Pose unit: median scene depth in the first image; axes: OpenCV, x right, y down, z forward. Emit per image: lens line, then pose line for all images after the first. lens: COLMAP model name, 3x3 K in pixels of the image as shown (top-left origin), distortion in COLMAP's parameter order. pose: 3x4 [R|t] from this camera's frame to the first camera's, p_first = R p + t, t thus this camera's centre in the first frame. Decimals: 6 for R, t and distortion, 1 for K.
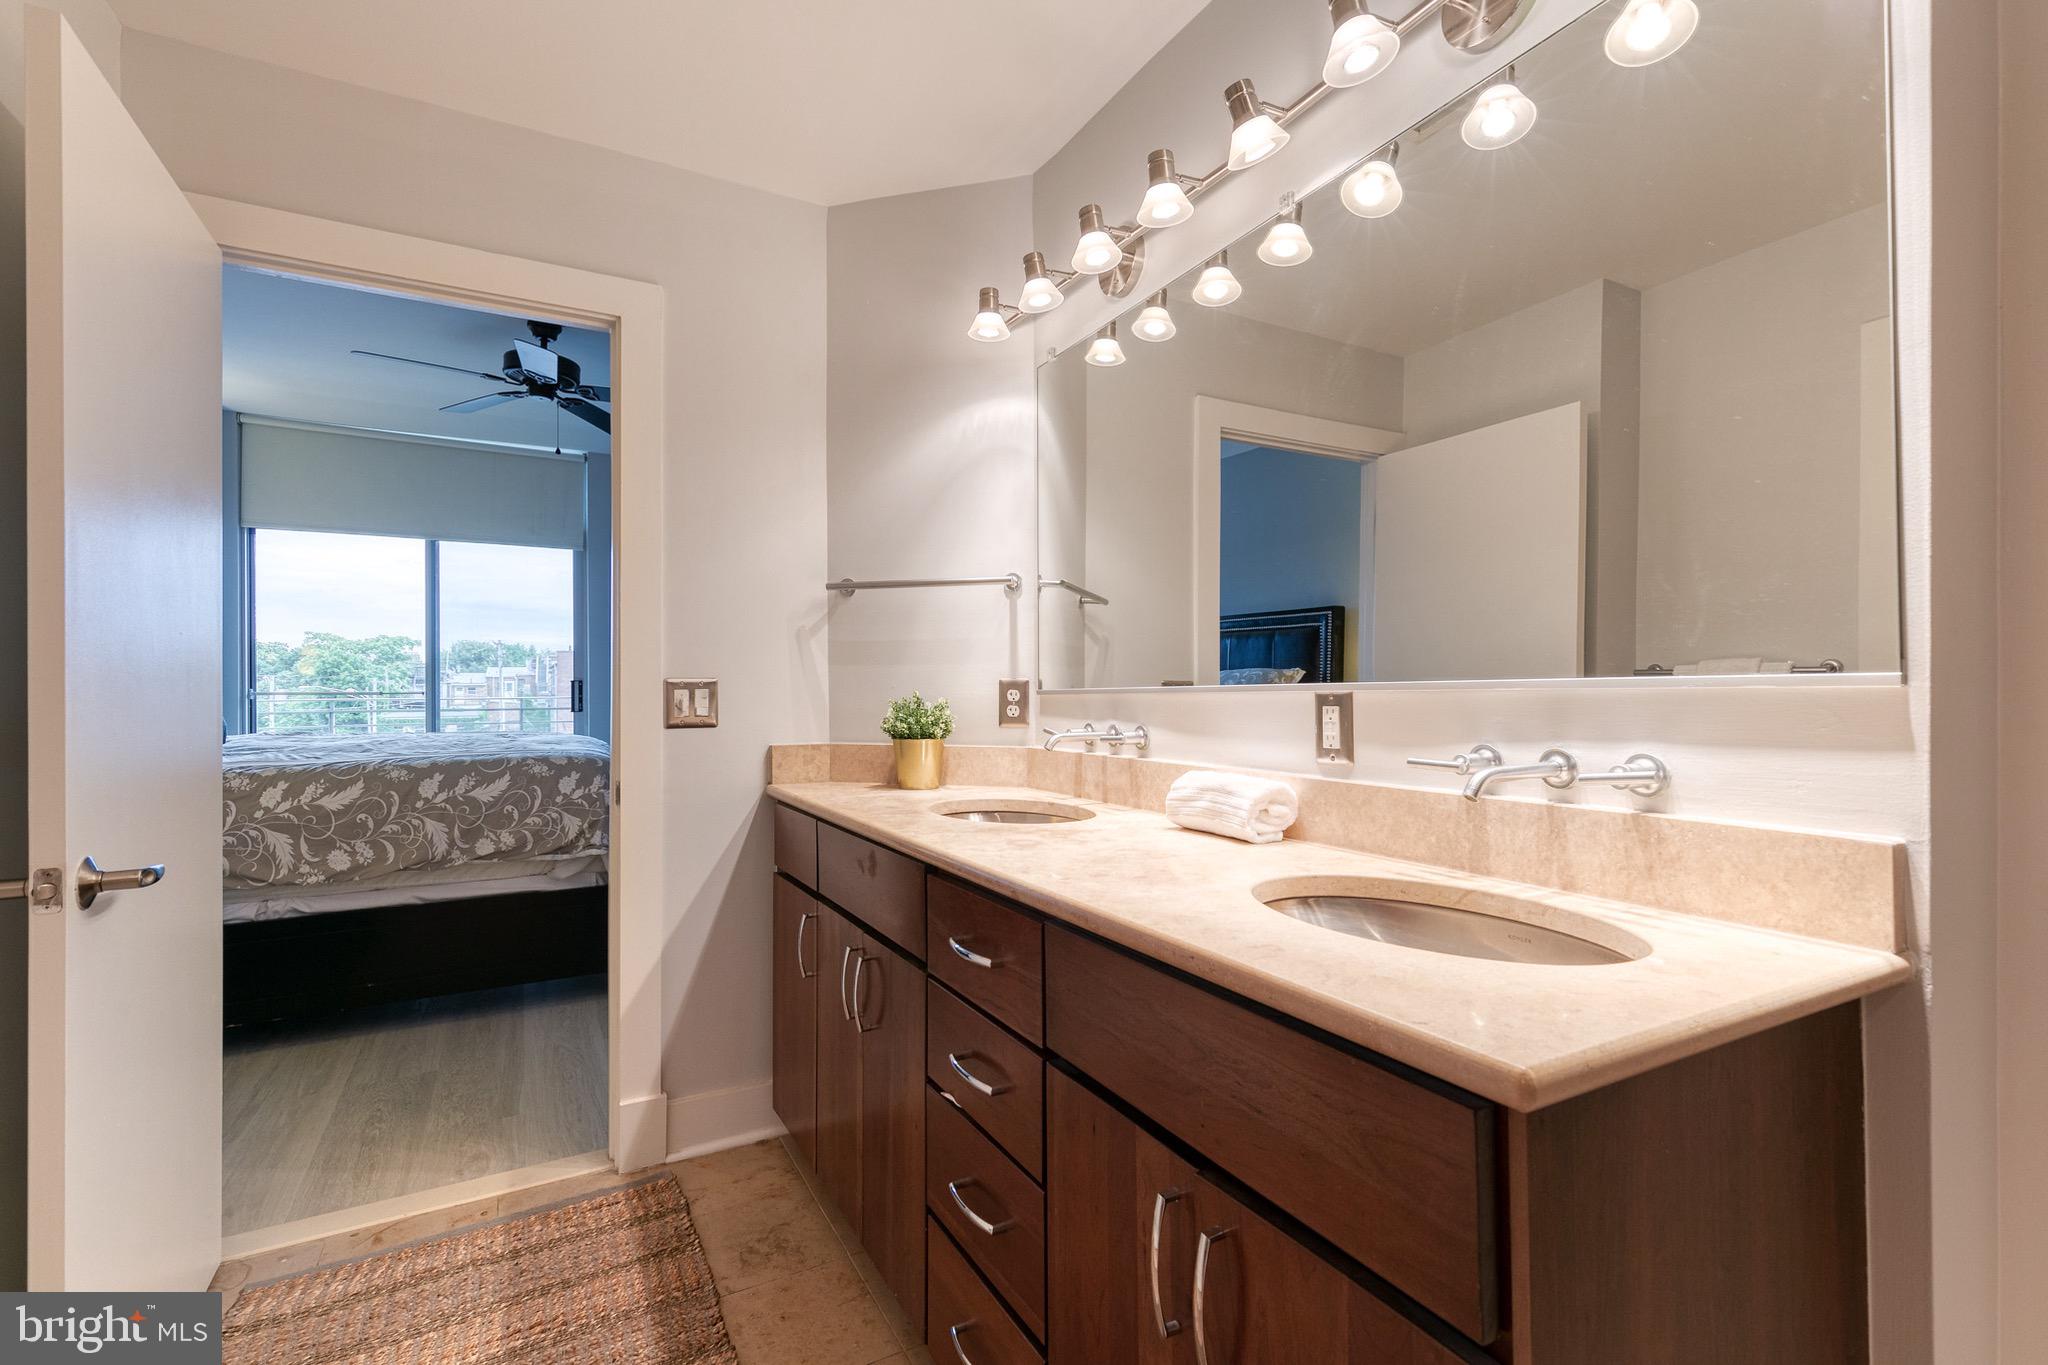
lens RADIAL K [[952.1, 0, 1033.9], [0, 952.1, 677.9], [0, 0, 1]] dist [0.027150, -0.004809]
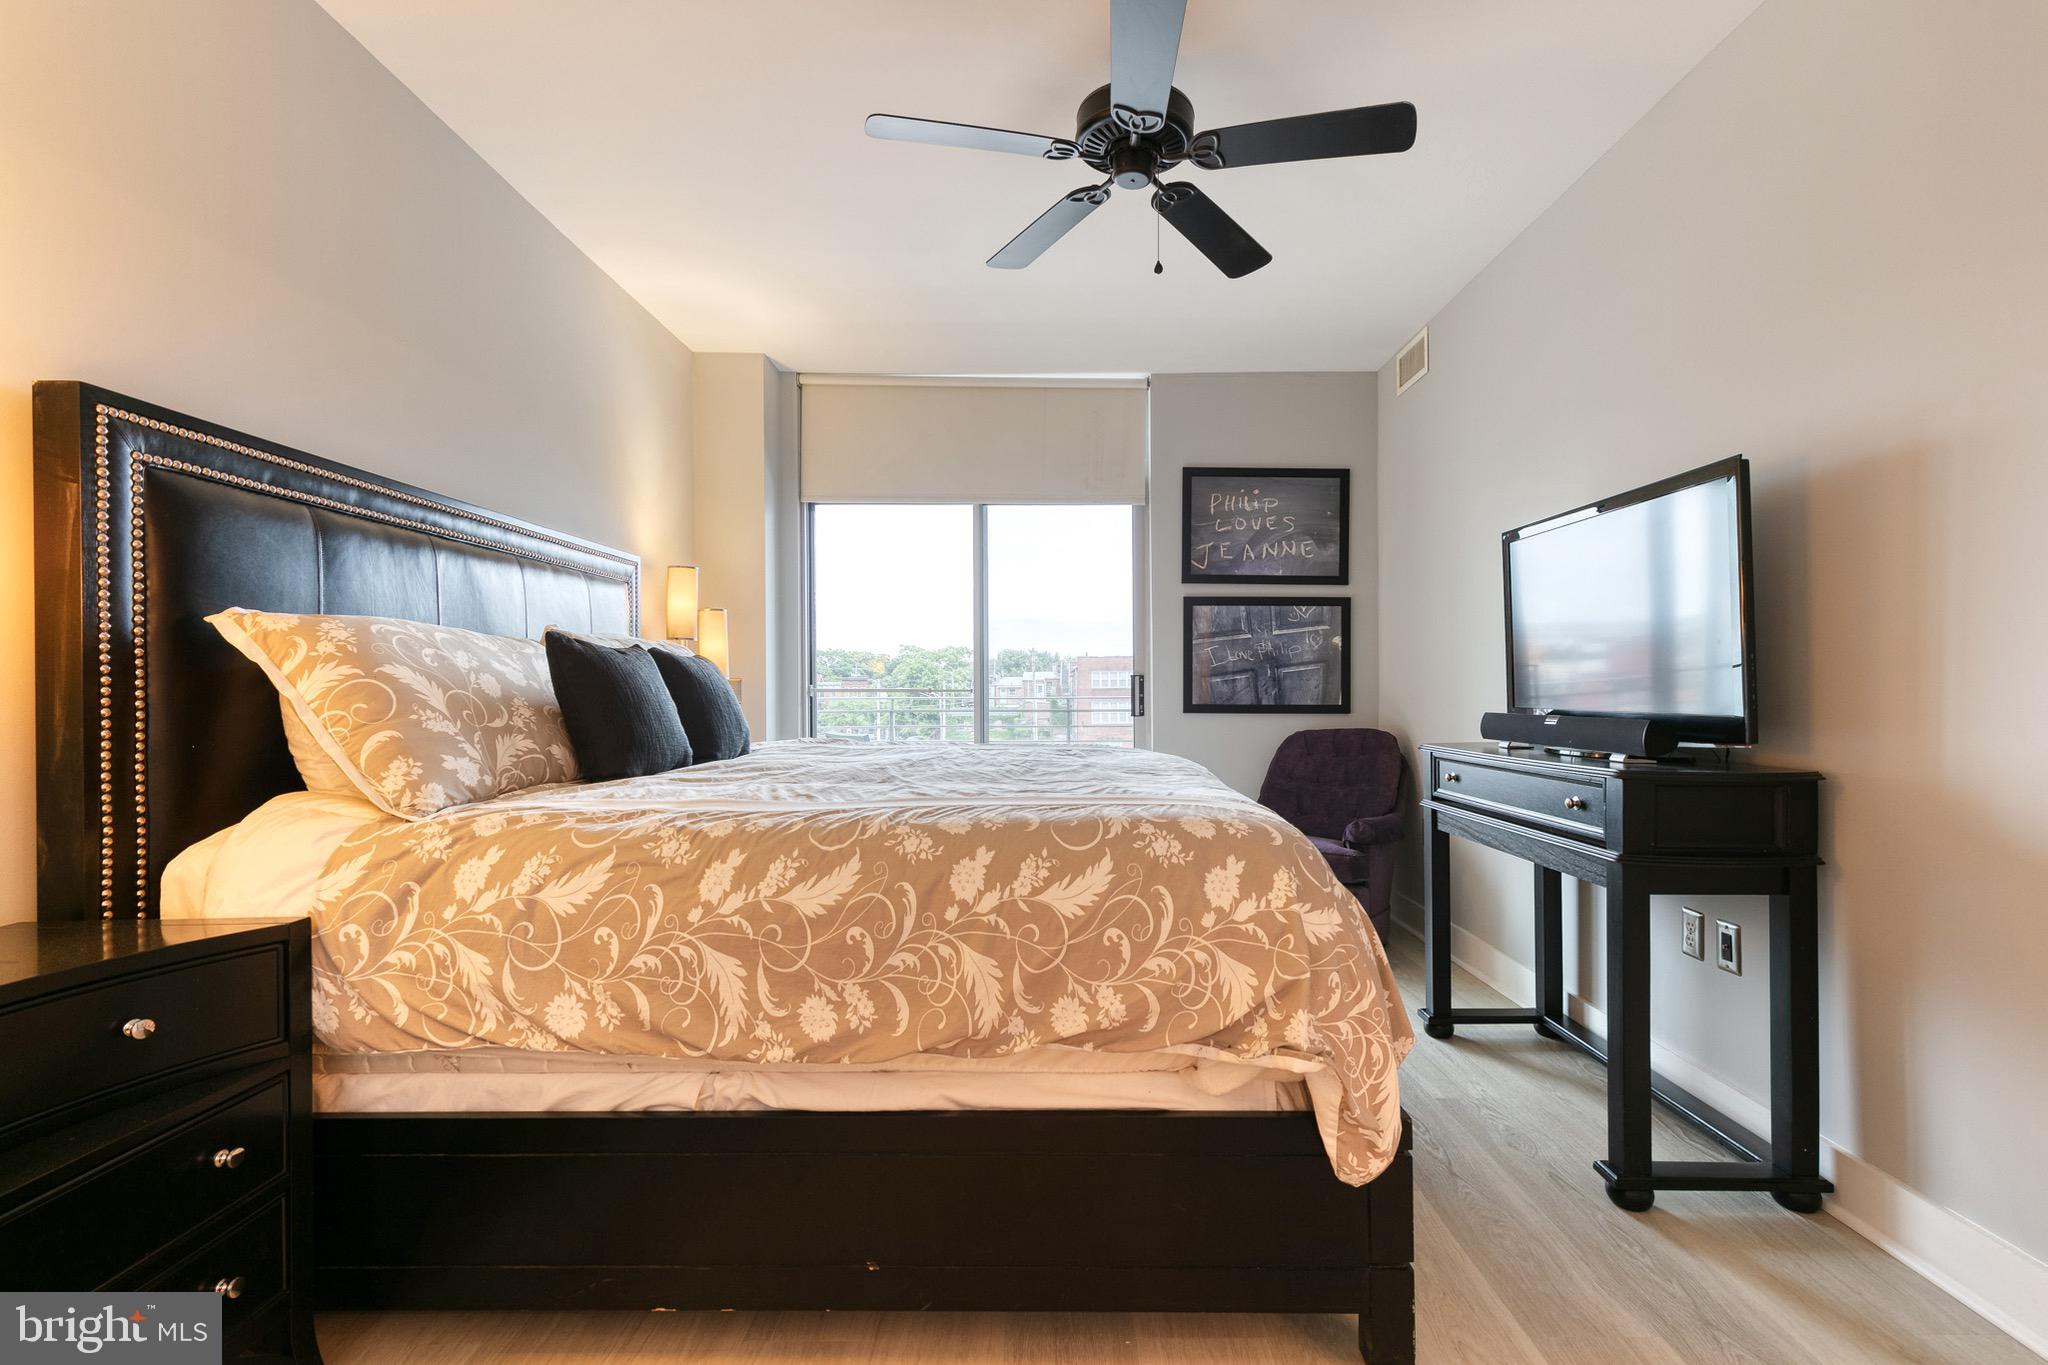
lens RADIAL K [[924.7, 0, 1043.0], [0, 924.7, 687.4], [0, 0, 1]] dist [0.010496, -0.000094]
pose [[0.879675, 0.001699, -0.475571, -0.367827], [0.001450, 0.999979, 0.006256, 0.014621], [0.475572, -0.006193, 0.879655, 0.598193]]
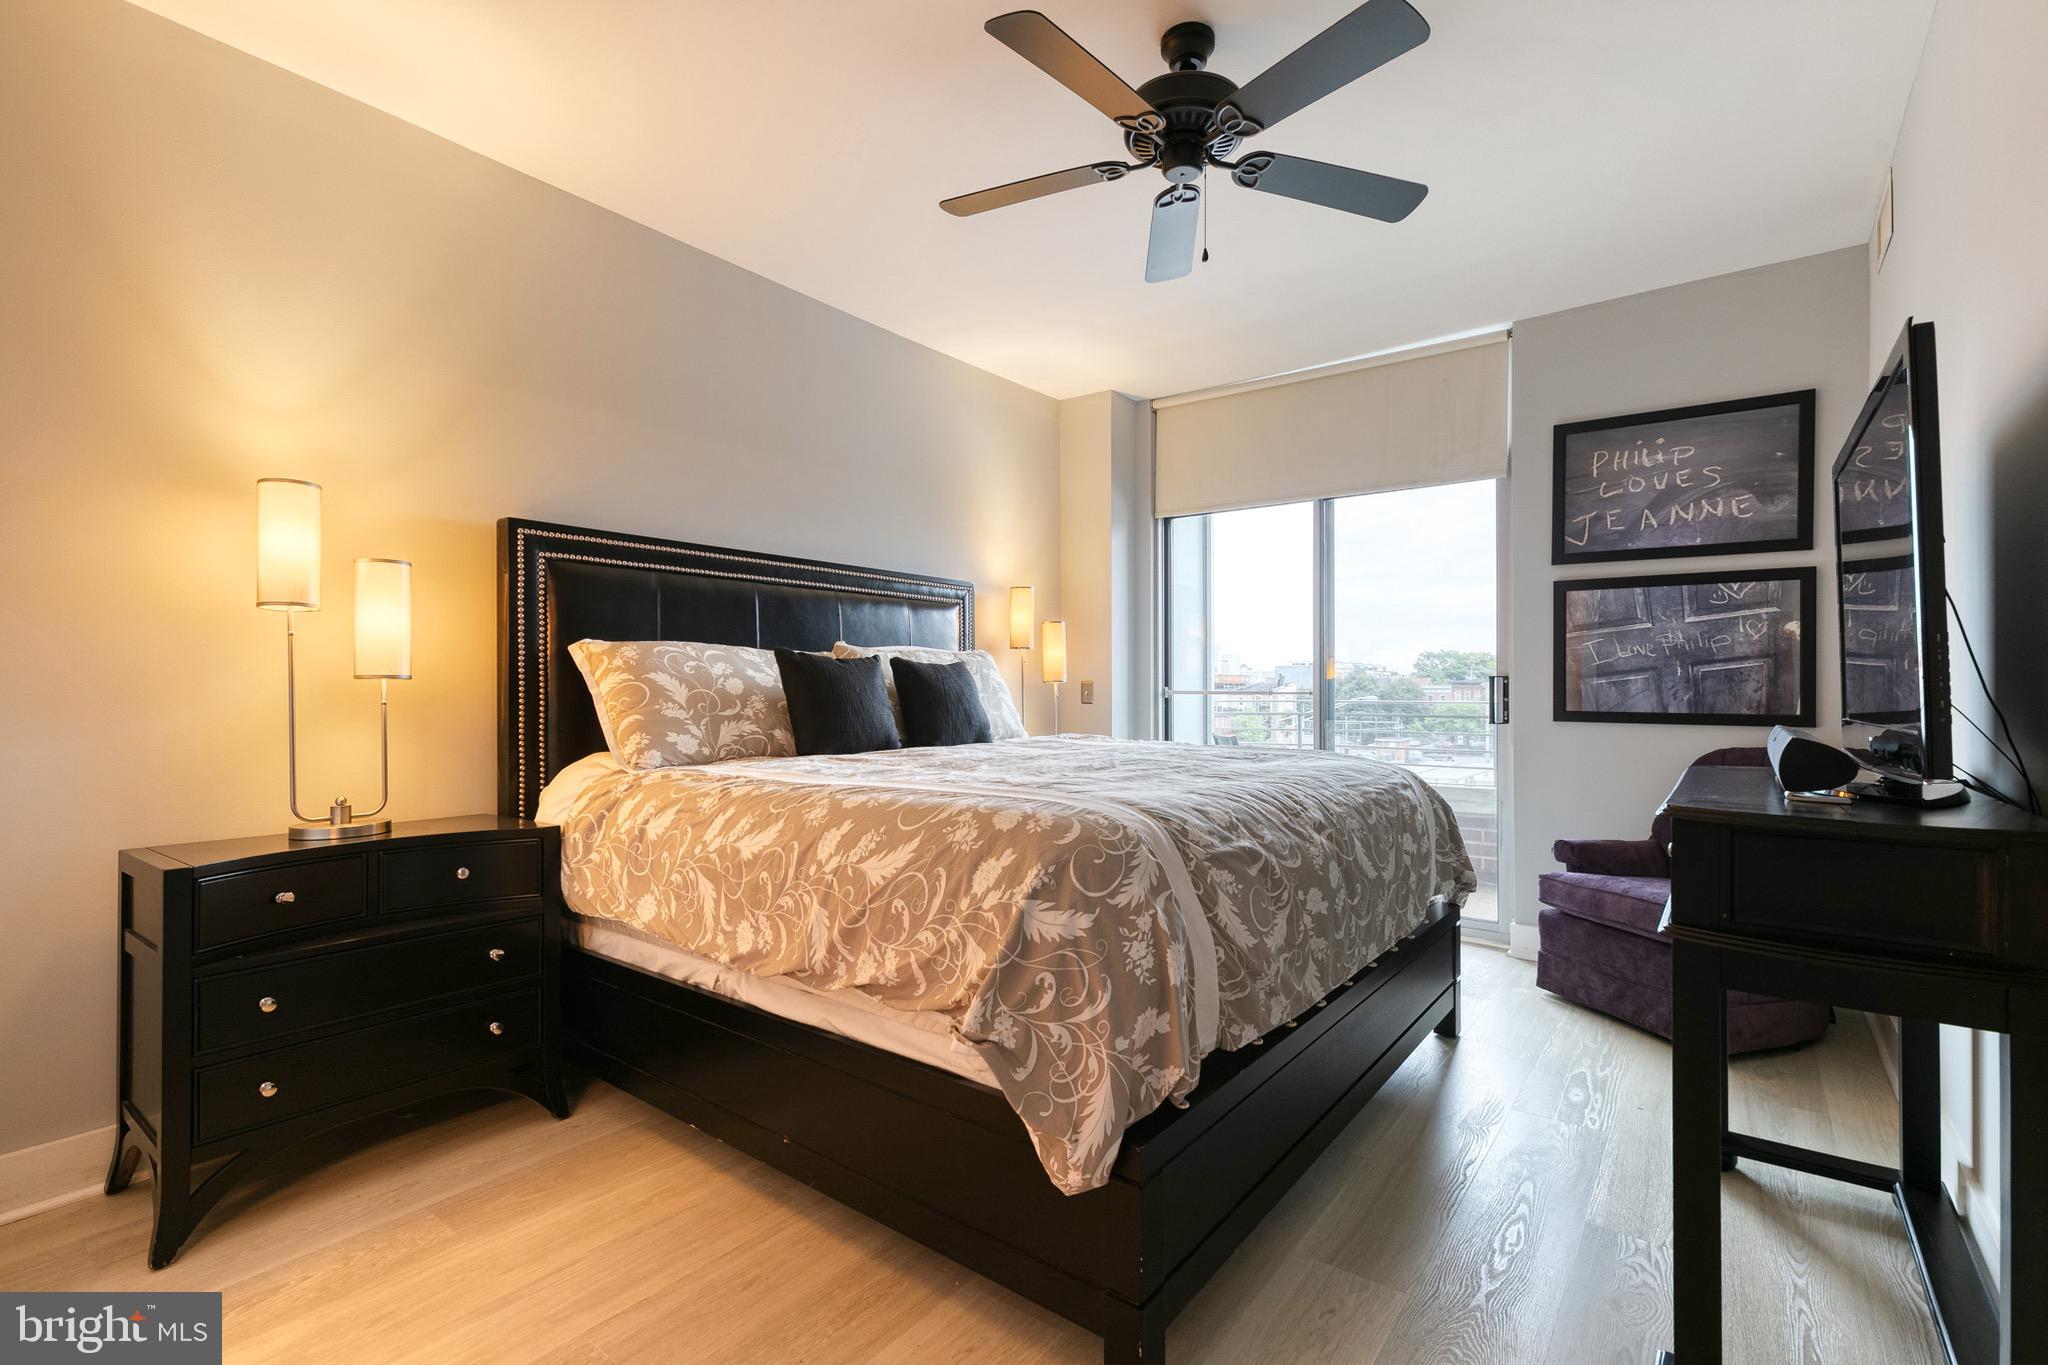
lens RADIAL K [[920.9, 0, 1051.4], [0, 920.9, 691.7], [0, 0, 1]] dist [0.008659, -0.000160]
pose [[0.422147, 0.004531, -0.906516, -0.057317], [0.002044, 0.999980, 0.005950, 0.017167], [0.906525, -0.004365, 0.422130, 0.869685]]
